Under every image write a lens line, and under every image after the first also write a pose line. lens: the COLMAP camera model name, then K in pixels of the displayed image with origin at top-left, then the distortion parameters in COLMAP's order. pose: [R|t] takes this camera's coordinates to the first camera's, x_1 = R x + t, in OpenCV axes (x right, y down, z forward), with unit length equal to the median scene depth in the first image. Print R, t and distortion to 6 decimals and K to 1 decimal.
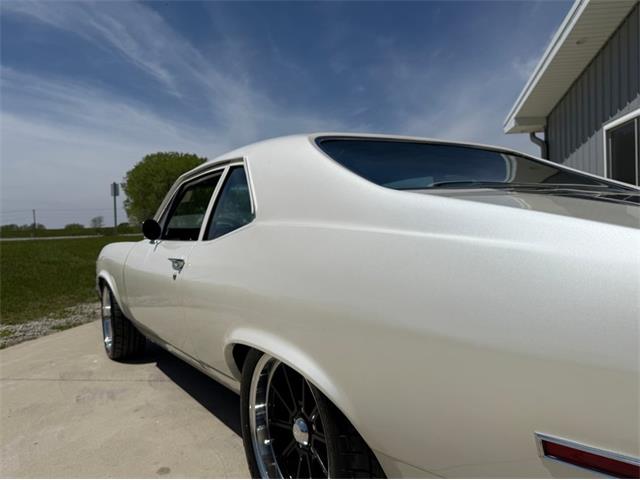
lens RADIAL K [[500.7, 0, 318.5], [0, 500.7, 237.6], [0, 0, 1]] dist [0.027863, -0.037743]
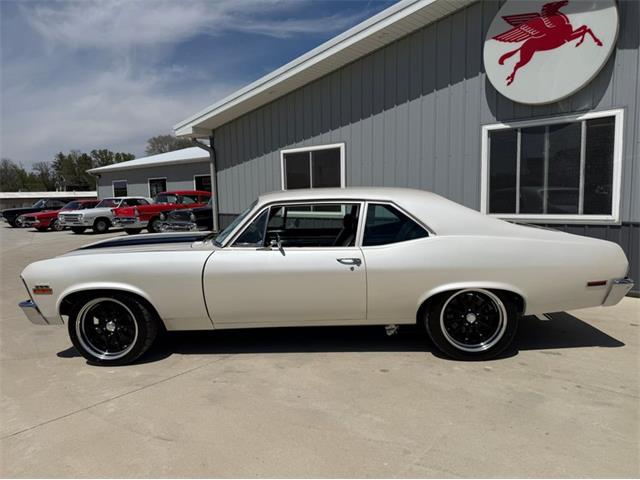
lens RADIAL K [[448.3, 0, 322.2], [0, 448.3, 240.8], [0, 0, 1]] dist [0.009781, -0.009633]
pose [[0.560653, -0.081253, 0.824054, -1.297274], [0.019165, 0.996181, 0.085186, -0.120892], [-0.827829, -0.031967, 0.560069, 0.201063]]
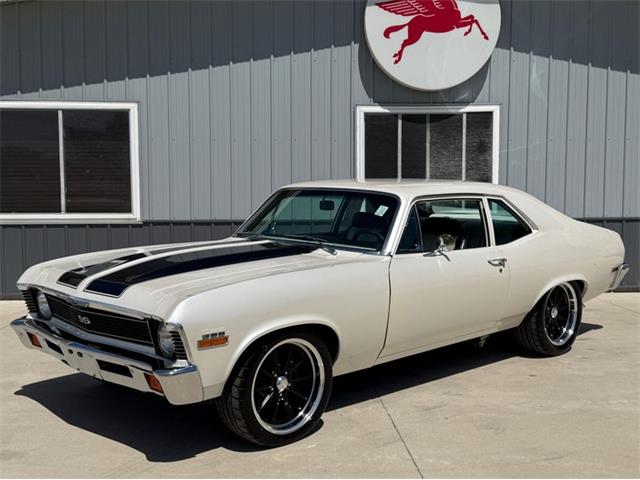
lens RADIAL K [[764.0, 0, 323.8], [0, 764.0, 230.5], [0, 0, 1]] dist [0.141502, 0.000000]
pose [[-0.209198, -0.047124, 0.976737, -2.037923], [0.014024, 0.998591, 0.051182, -0.142292], [-0.977773, 0.024405, -0.208243, 1.662607]]
